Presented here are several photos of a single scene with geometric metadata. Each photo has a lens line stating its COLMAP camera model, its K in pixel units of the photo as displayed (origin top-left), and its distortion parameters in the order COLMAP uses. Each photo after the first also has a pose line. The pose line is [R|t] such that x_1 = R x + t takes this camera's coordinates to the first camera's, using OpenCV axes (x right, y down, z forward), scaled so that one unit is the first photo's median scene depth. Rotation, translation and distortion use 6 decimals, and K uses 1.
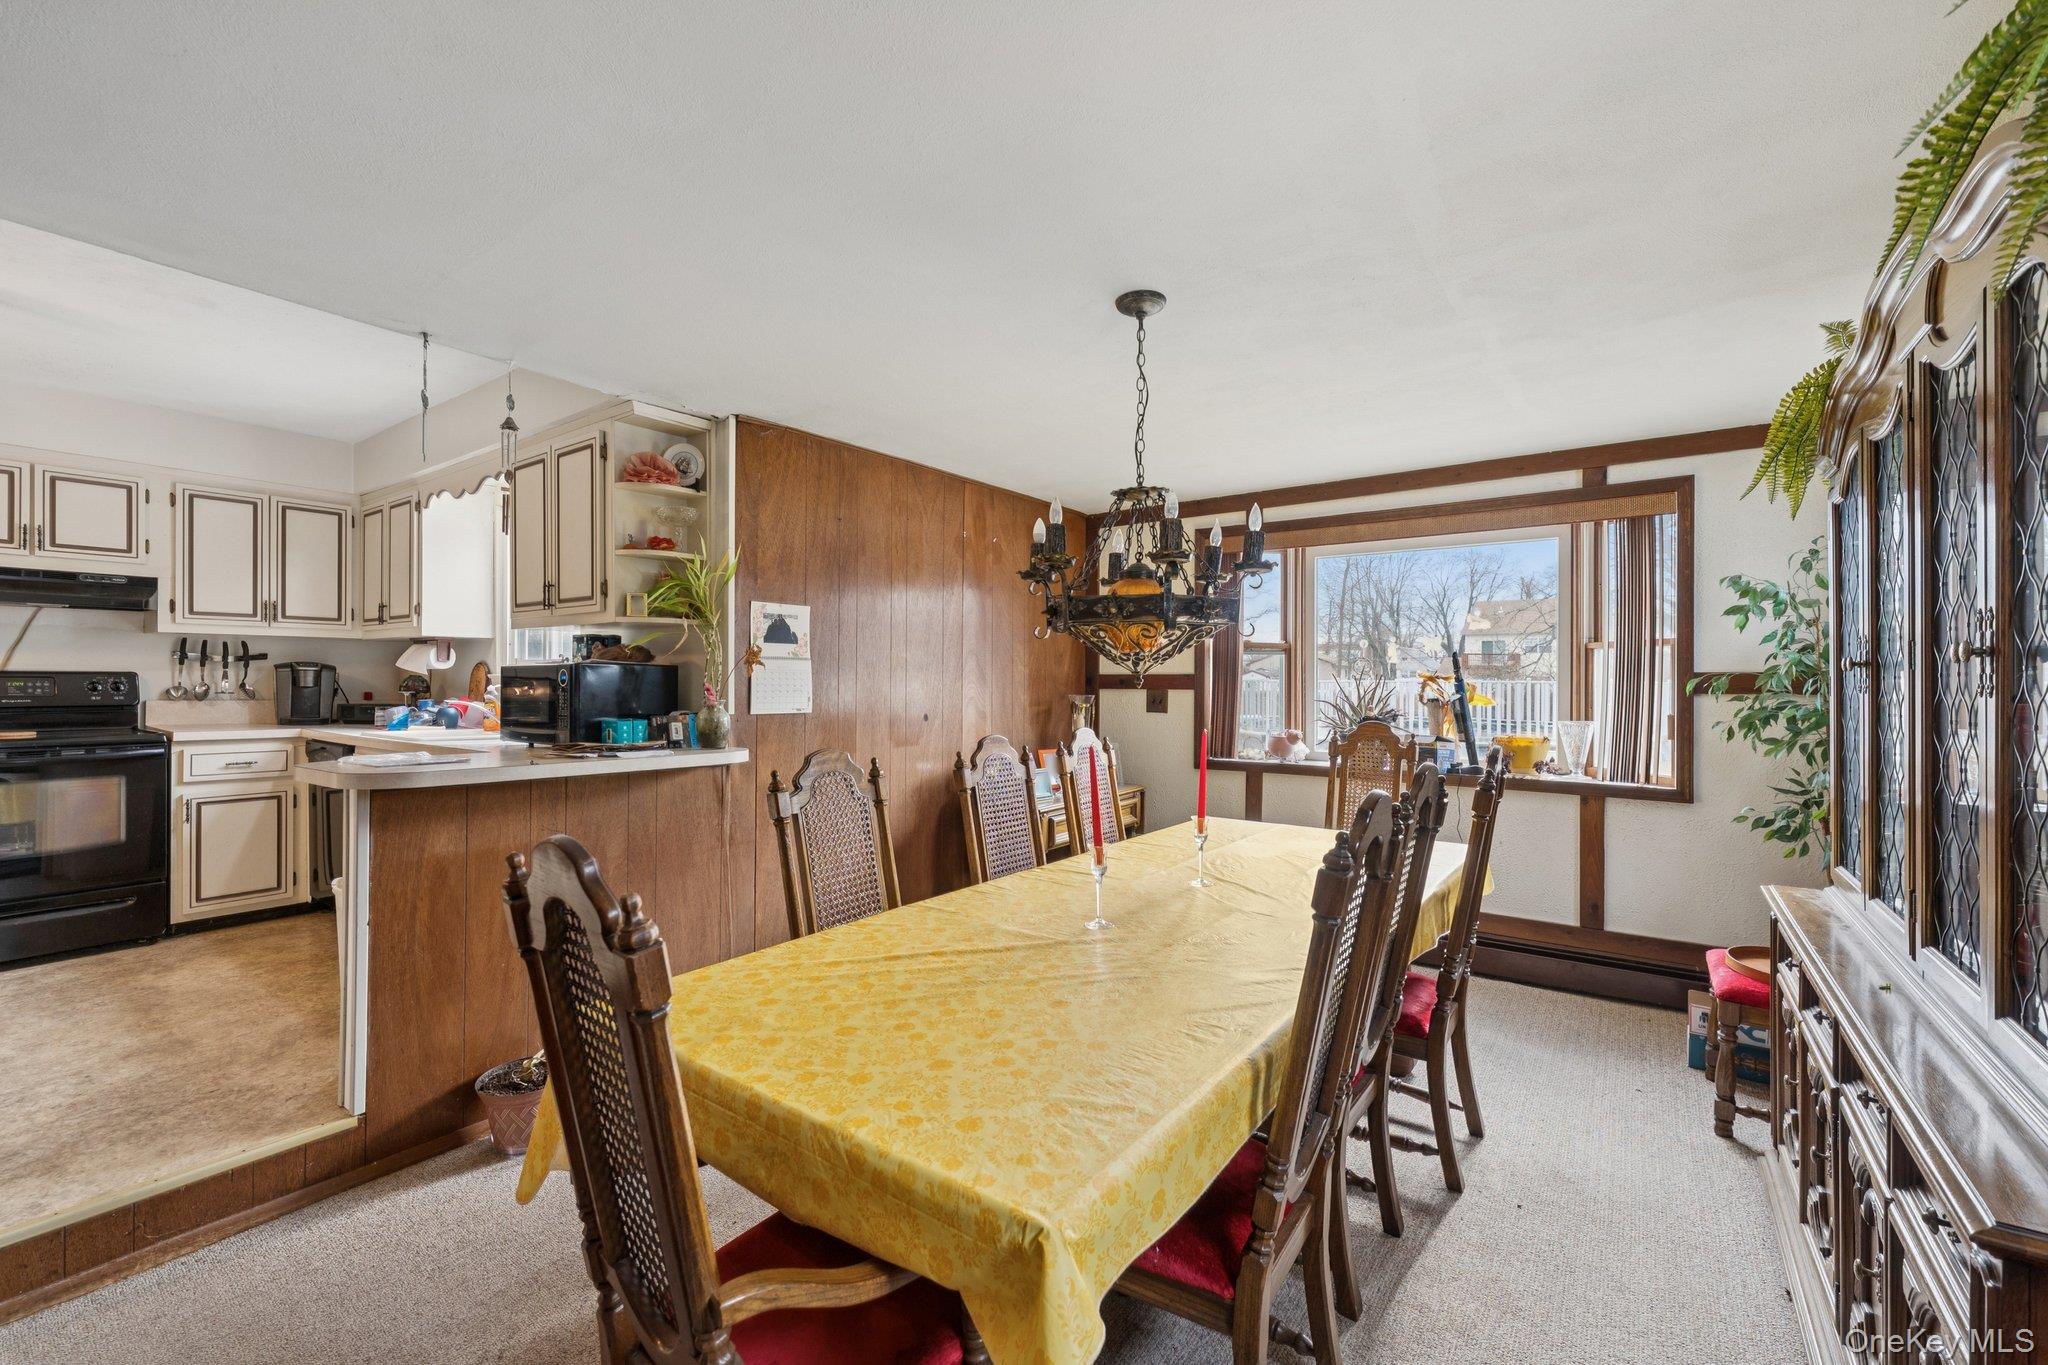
lens RADIAL K [[832.5, 0, 1024.0], [0, 832.5, 682.5], [0, 0, 1]] dist [0.000439, 0.000092]
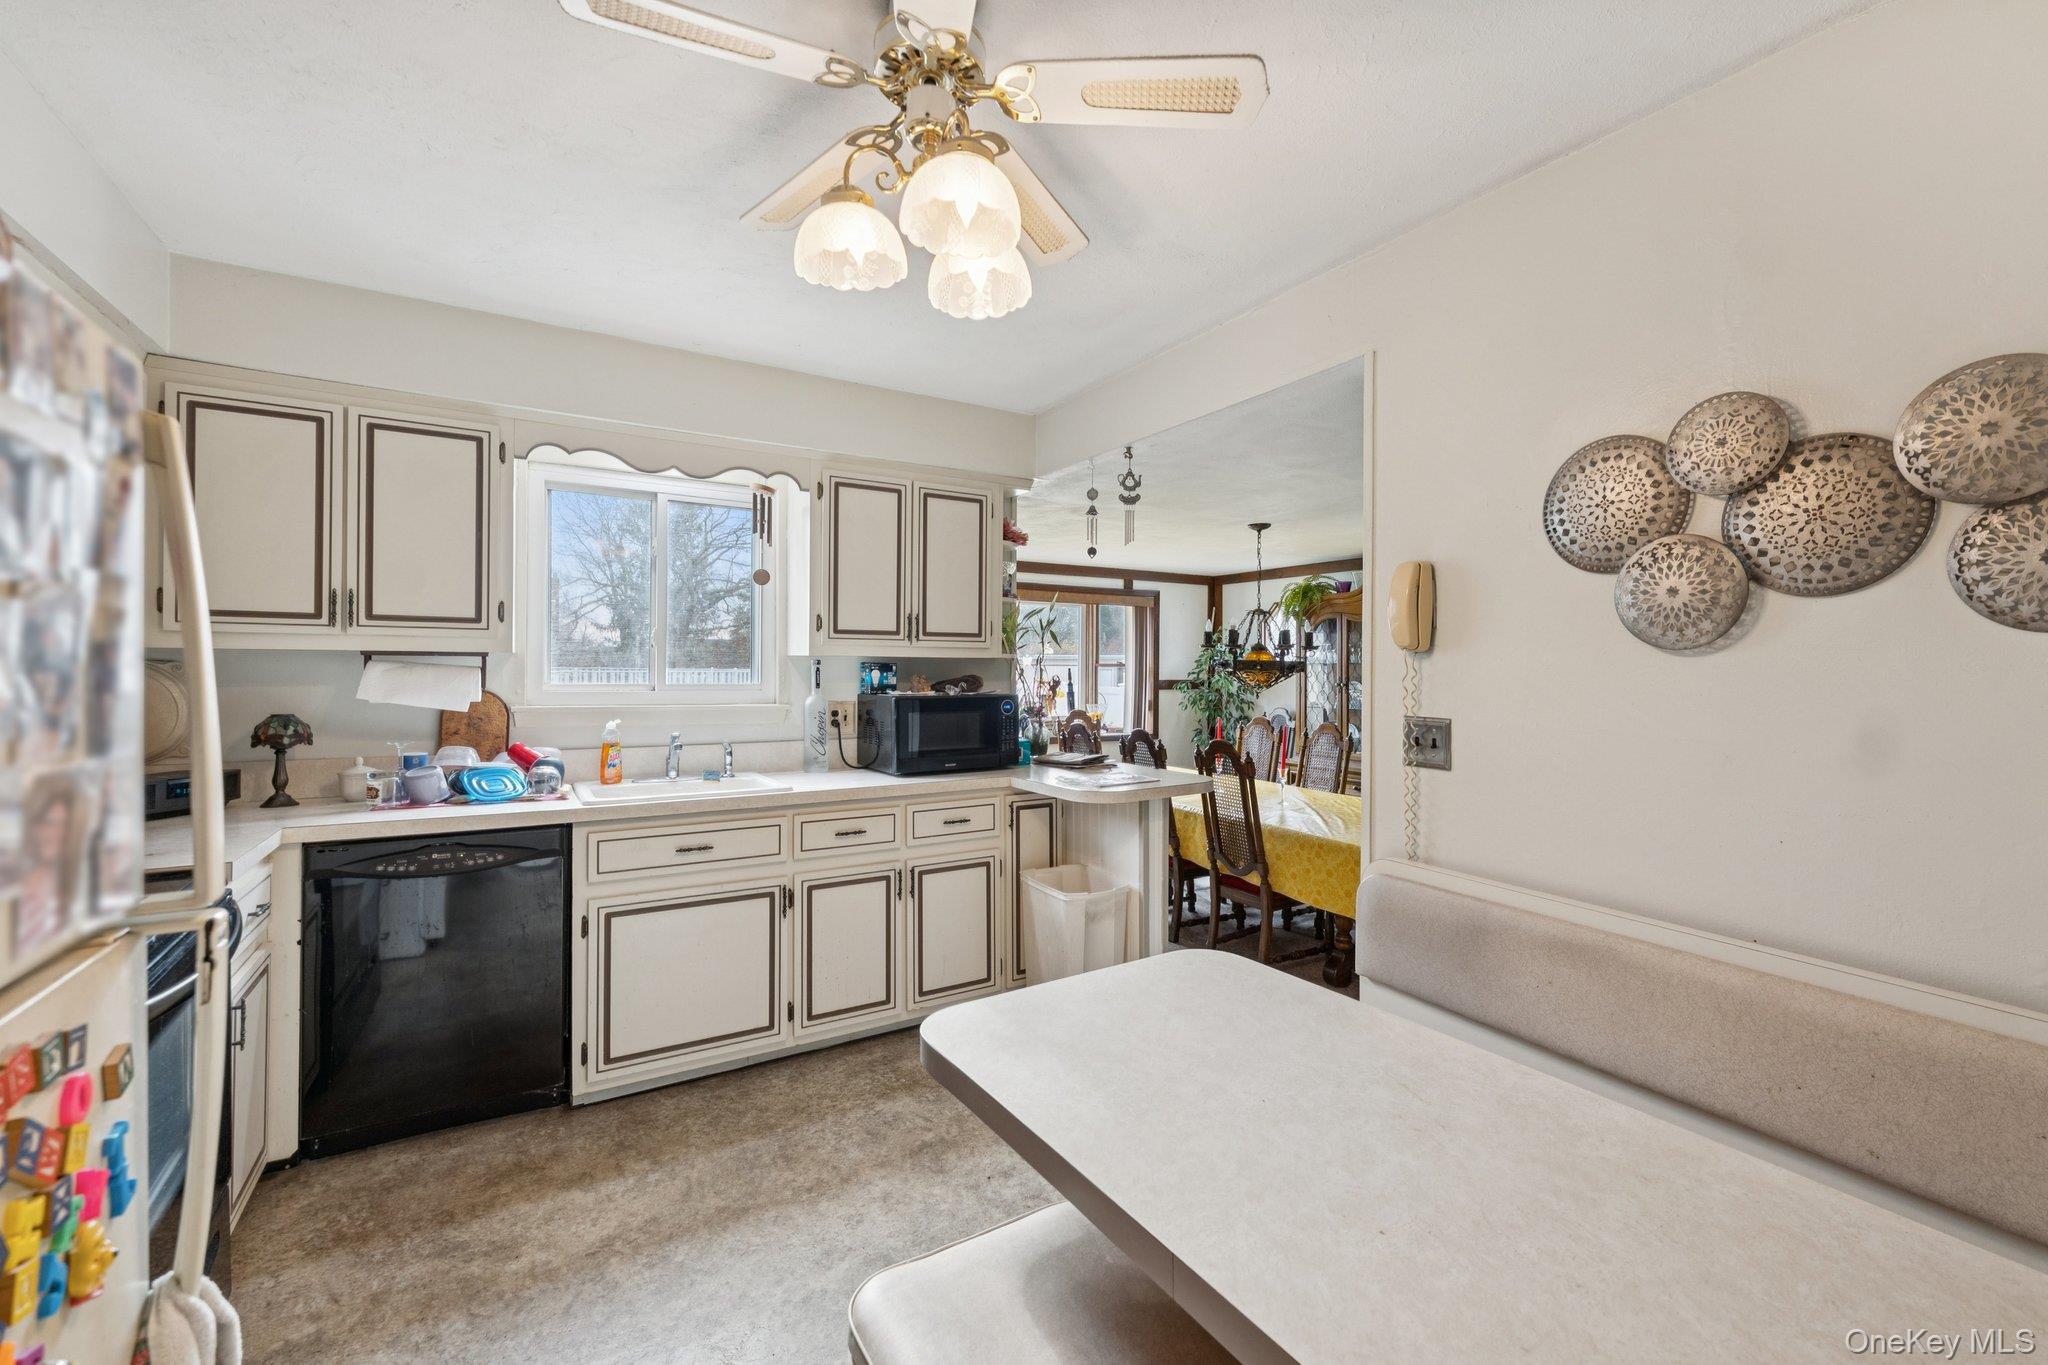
lens RADIAL K [[836.9, 0, 1028.2], [0, 836.9, 669.7], [0, 0, 1]] dist [0.000485, 0.000114]
pose [[0.394982, -0.005981, 0.918670, -2.178883], [-0.004575, 0.999954, 0.008477, -0.090772], [-0.918678, -0.007551, 0.394936, 0.692316]]
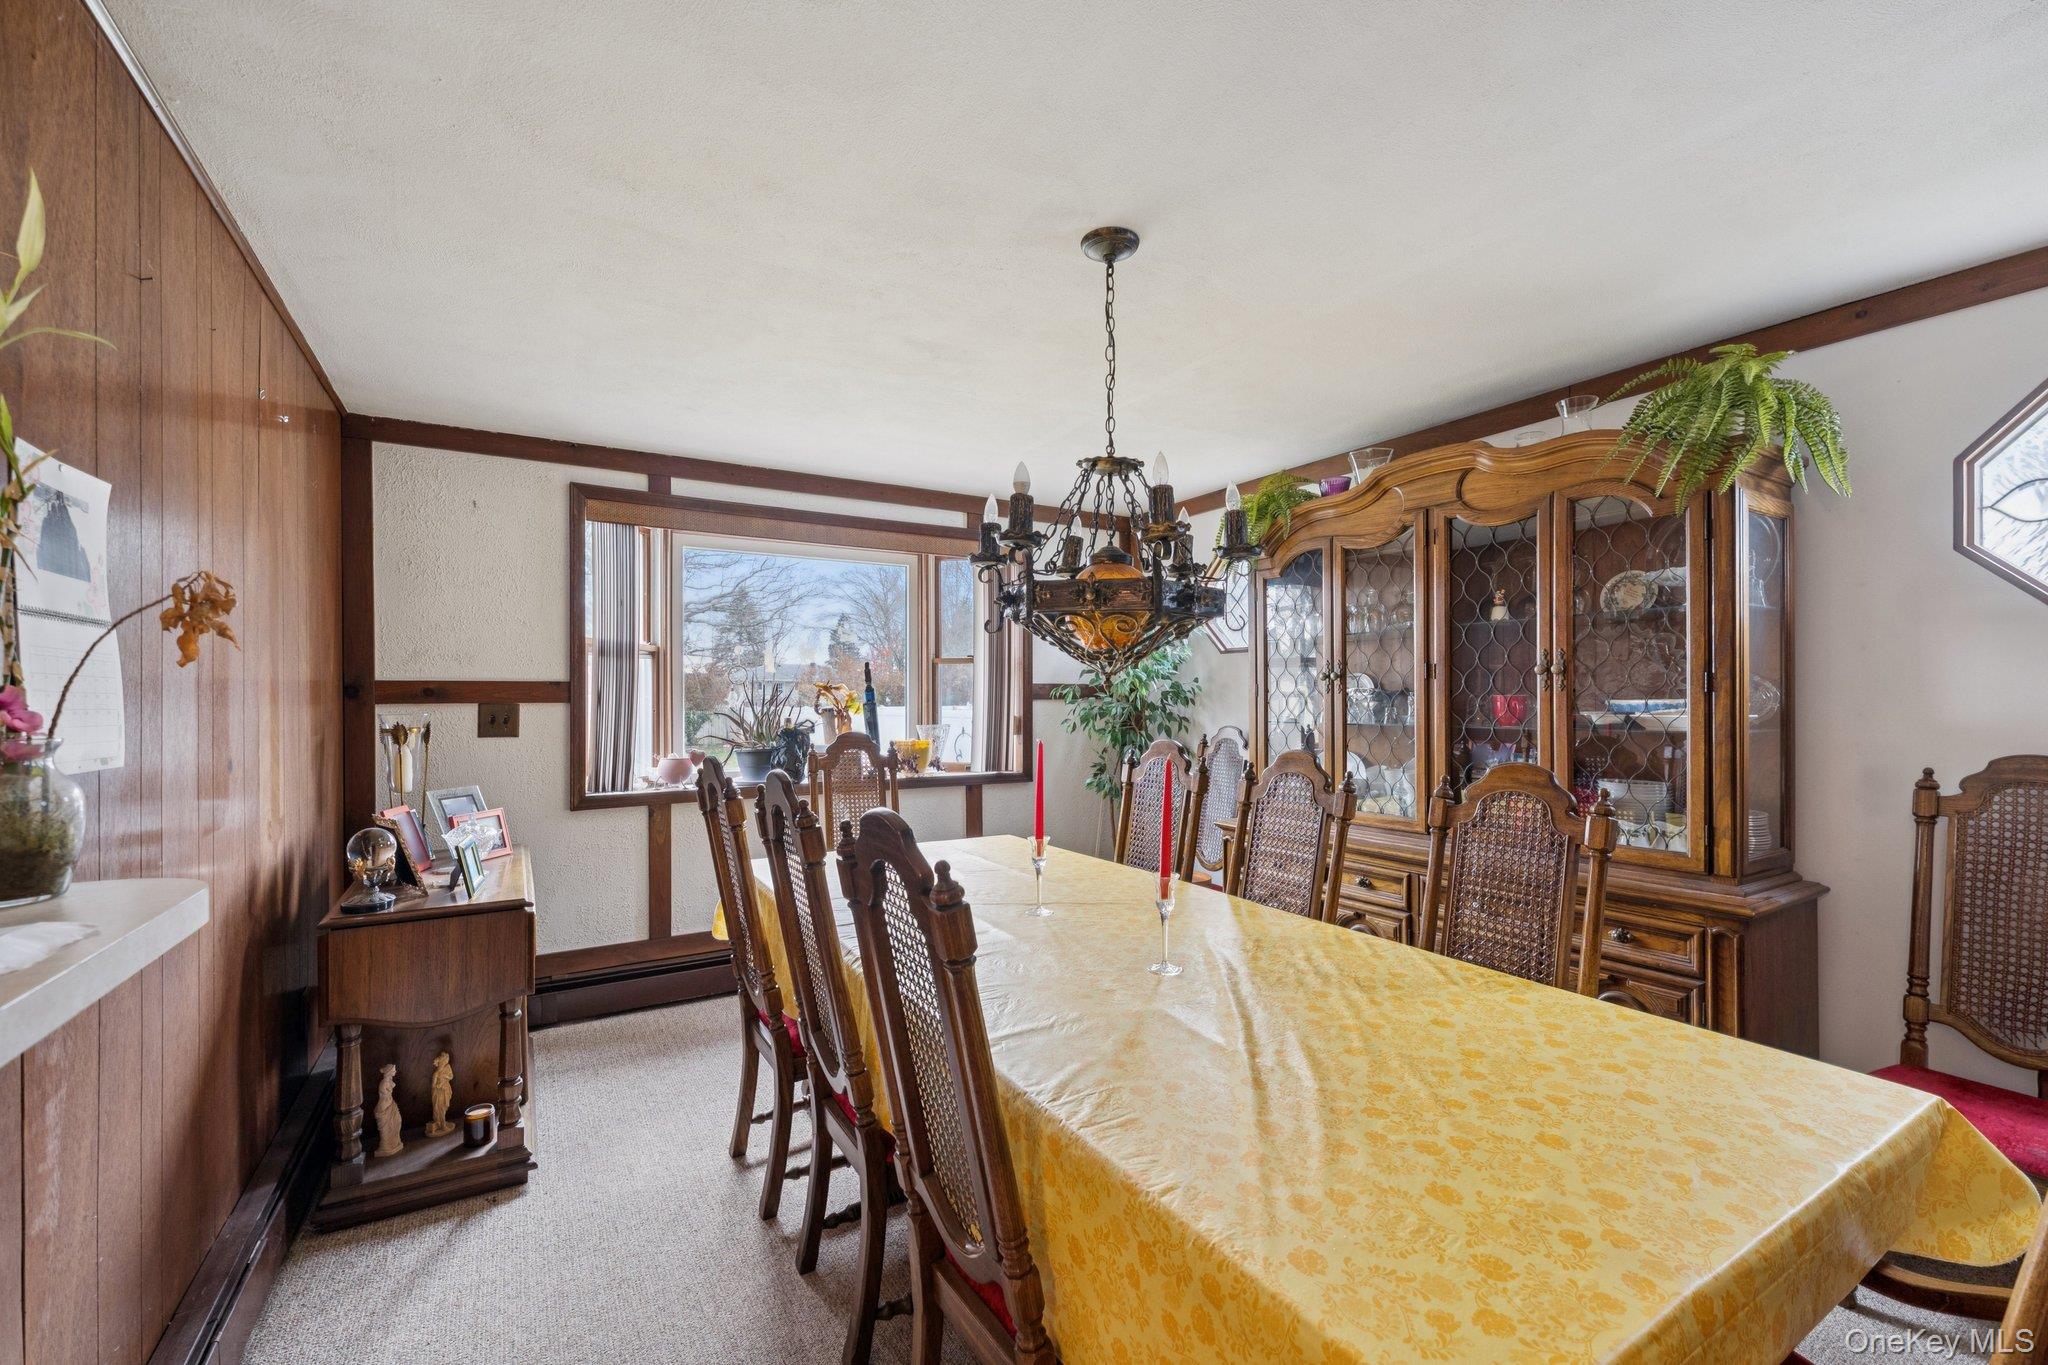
lens RADIAL K [[851.9, 0, 1035.7], [0, 851.9, 696.5], [0, 0, 1]] dist [0.000249, 0.000381]
pose [[0.383950, -0.003720, 0.923346, -0.720711], [0.005604, 0.999983, 0.001699, 0.009455], [-0.923337, 0.004522, 0.383964, 0.743179]]
